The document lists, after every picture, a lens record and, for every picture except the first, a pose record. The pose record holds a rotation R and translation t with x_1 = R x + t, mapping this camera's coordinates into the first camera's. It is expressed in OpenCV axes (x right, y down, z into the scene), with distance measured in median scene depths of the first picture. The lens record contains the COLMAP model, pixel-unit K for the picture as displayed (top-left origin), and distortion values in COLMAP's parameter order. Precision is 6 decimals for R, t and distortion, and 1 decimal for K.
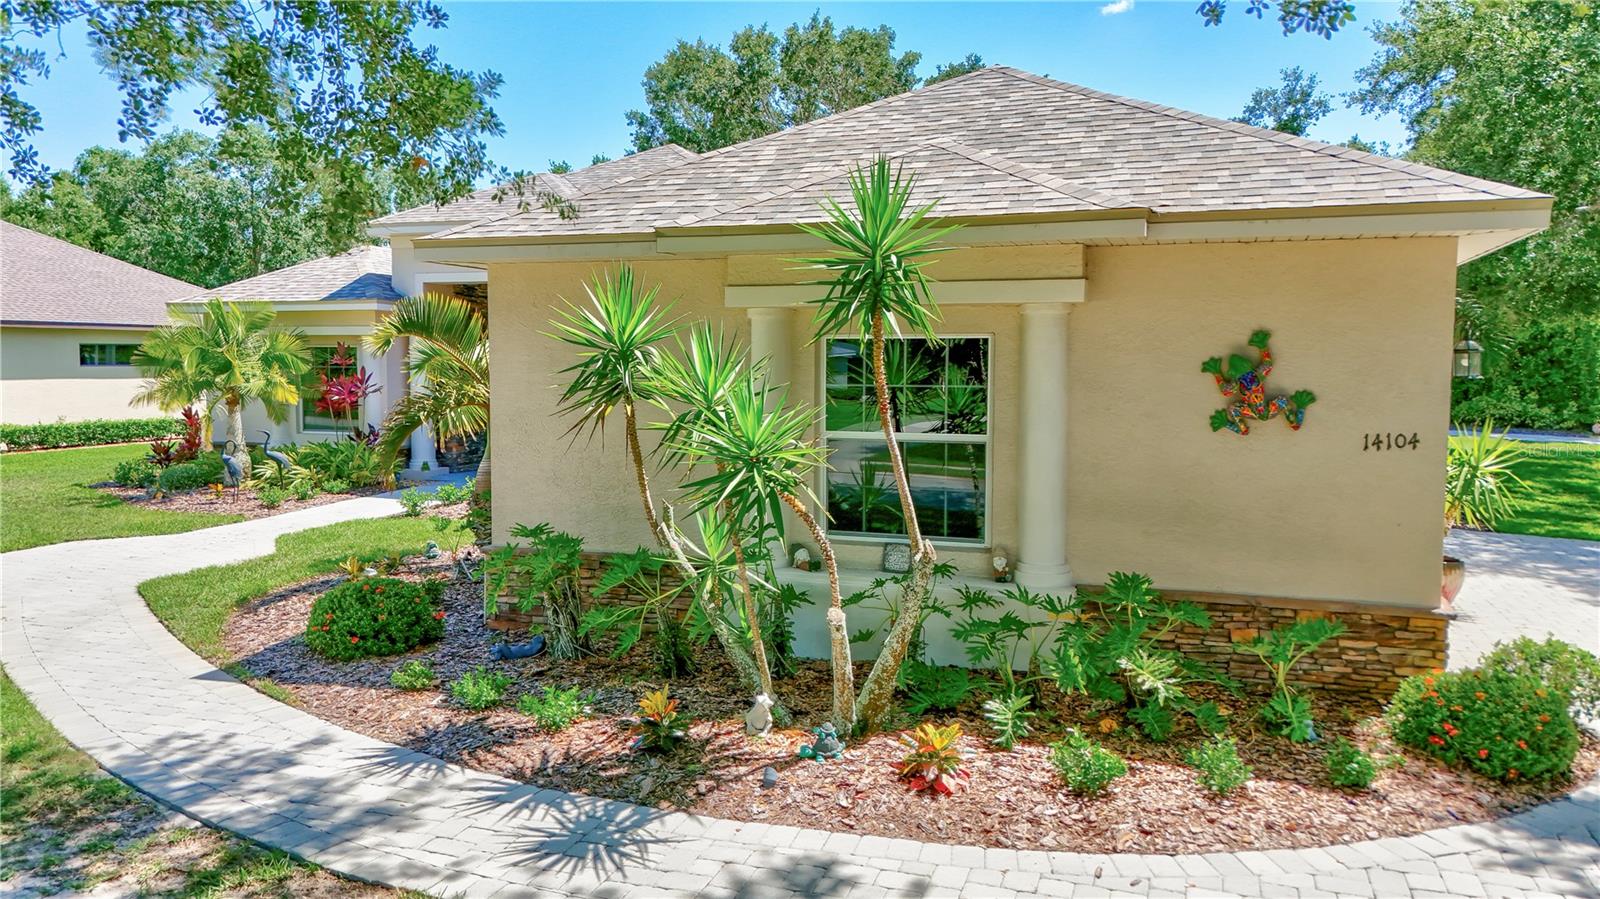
lens RADIAL K [[1184.1, 0, 800.0], [0, 1184.1, 449.5], [0, 0, 1]] dist [0.093595, -0.106281]
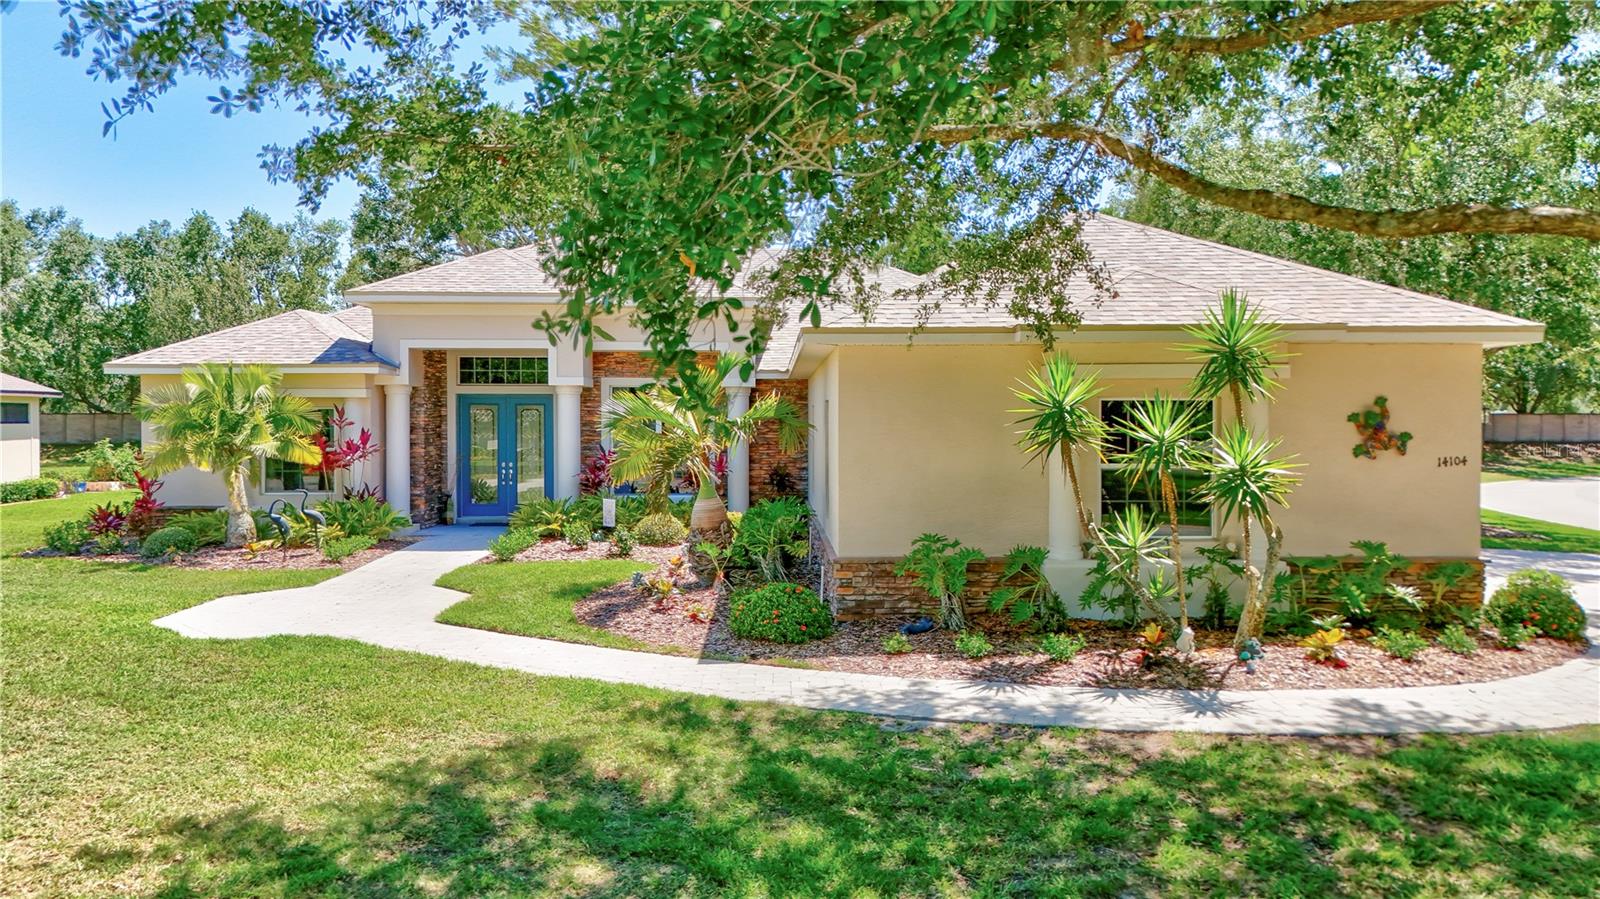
lens RADIAL K [[1182.5, 0, 802.7], [0, 1182.5, 445.6], [0, 0, 1]] dist [0.052639, -0.045499]
pose [[0.936521, -0.010694, 0.350449, -0.955512], [0.030525, 0.998226, -0.051113, 0.029358], [-0.349281, 0.058566, 0.935186, -0.271253]]
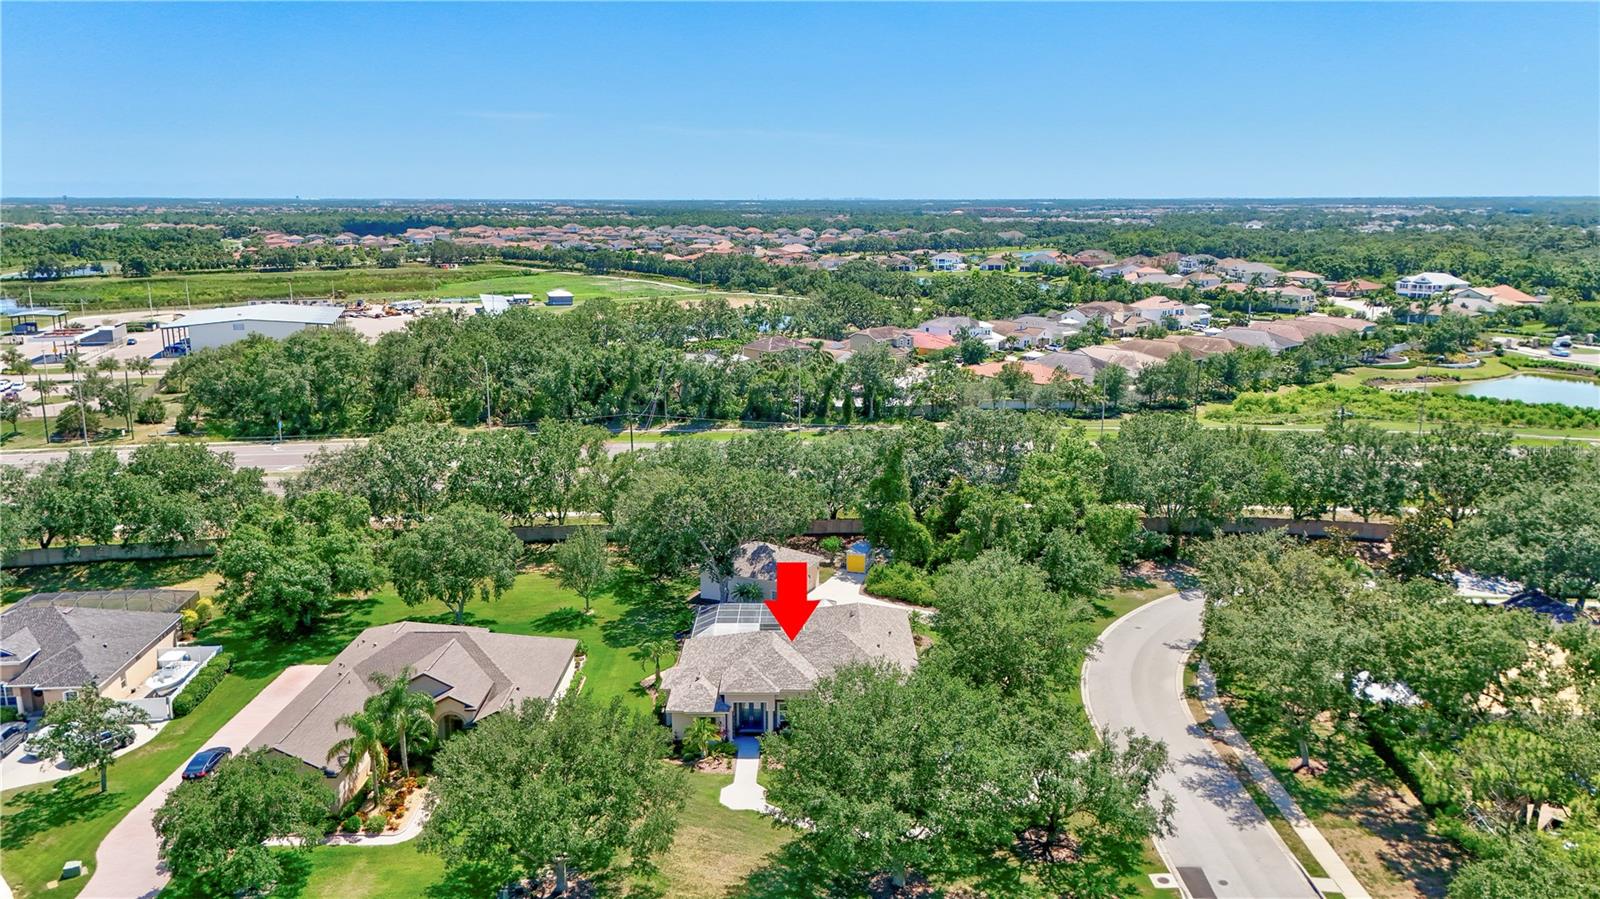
lens RADIAL K [[1184.1, 0, 800.0], [0, 1184.1, 449.5], [0, 0, 1]] dist [0.093595, -0.106281]
pose [[0.948720, -0.072638, 0.307658, -3.594884], [0.032976, 0.990673, 0.132210, -4.309381], [-0.314392, -0.115285, 0.942267, -8.172905]]
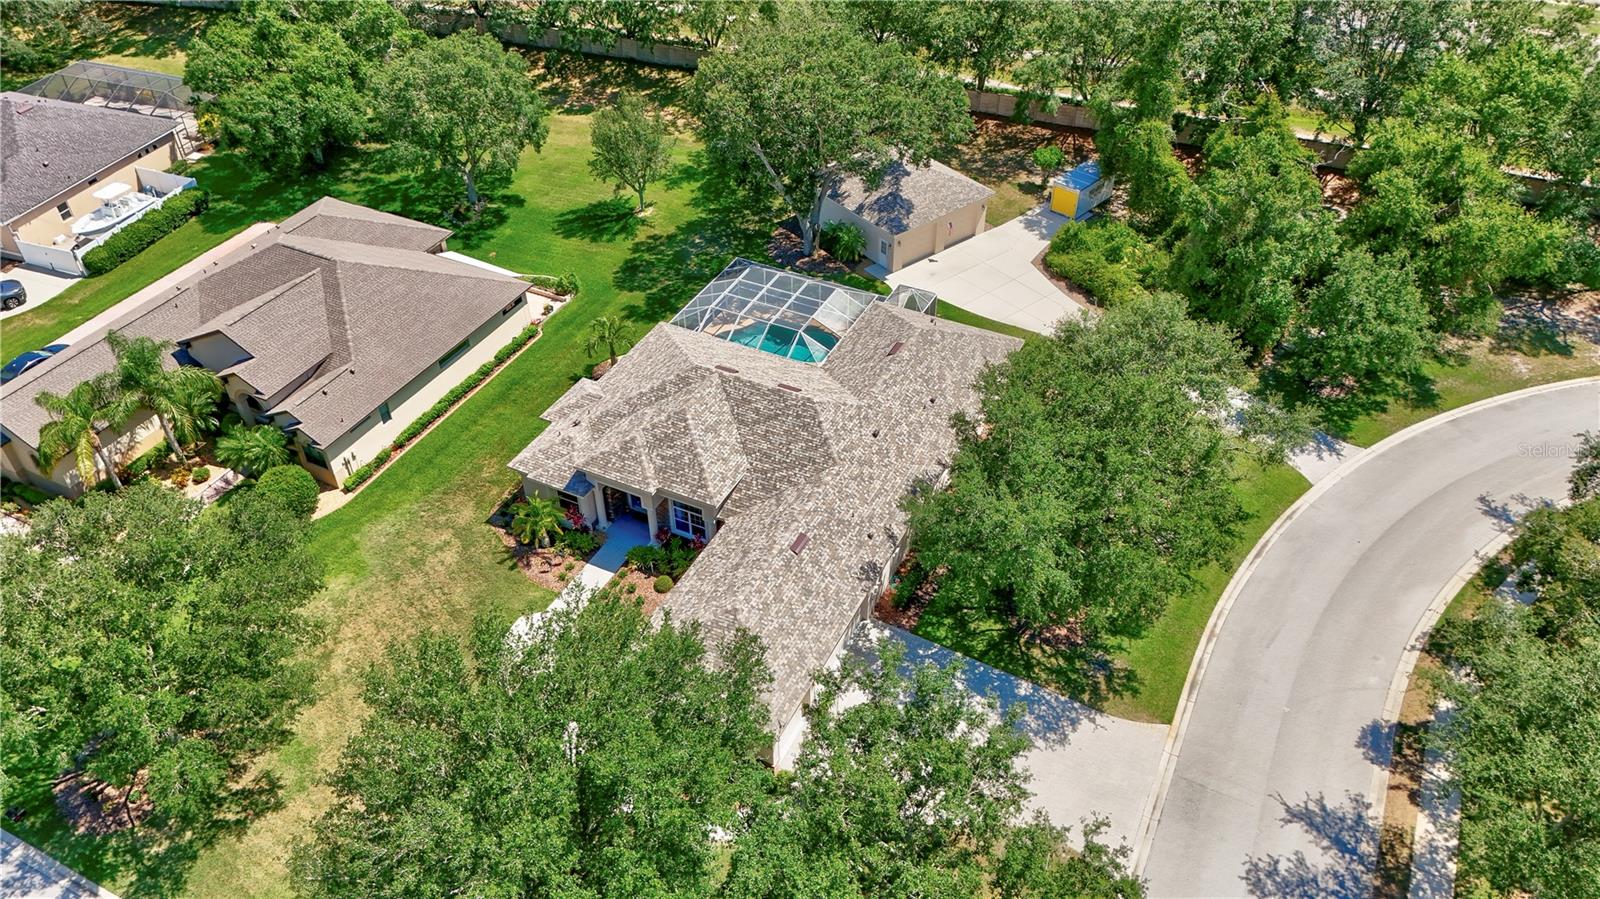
lens RADIAL K [[1182.5, 0, 802.7], [0, 1182.5, 445.6], [0, 0, 1]] dist [0.052639, -0.045499]
pose [[0.990317, 0.076951, -0.115548, 1.286613], [0.003135, 0.819715, 0.572763, -4.825433], [0.138791, -0.567579, 0.811536, -3.106380]]
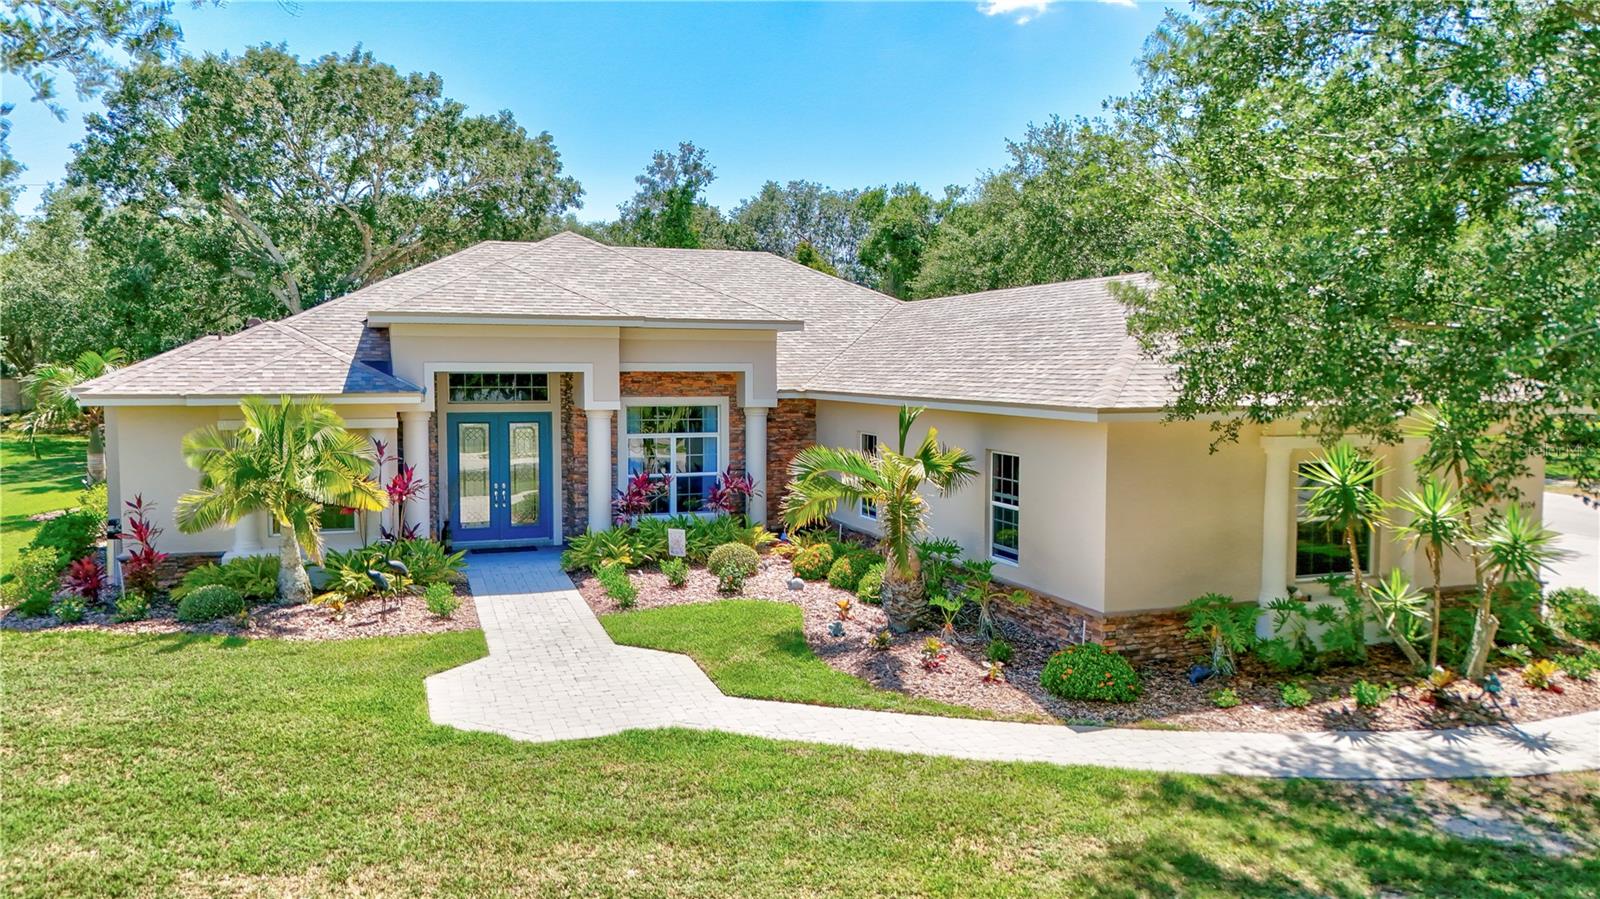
lens RADIAL K [[1182.5, 0, 802.7], [0, 1182.5, 445.6], [0, 0, 1]] dist [0.052639, -0.045499]
pose [[0.780513, -0.048330, 0.623268, -1.822876], [0.049757, 0.998647, 0.015128, -0.206143], [-0.623156, 0.019205, 0.781862, 0.120441]]
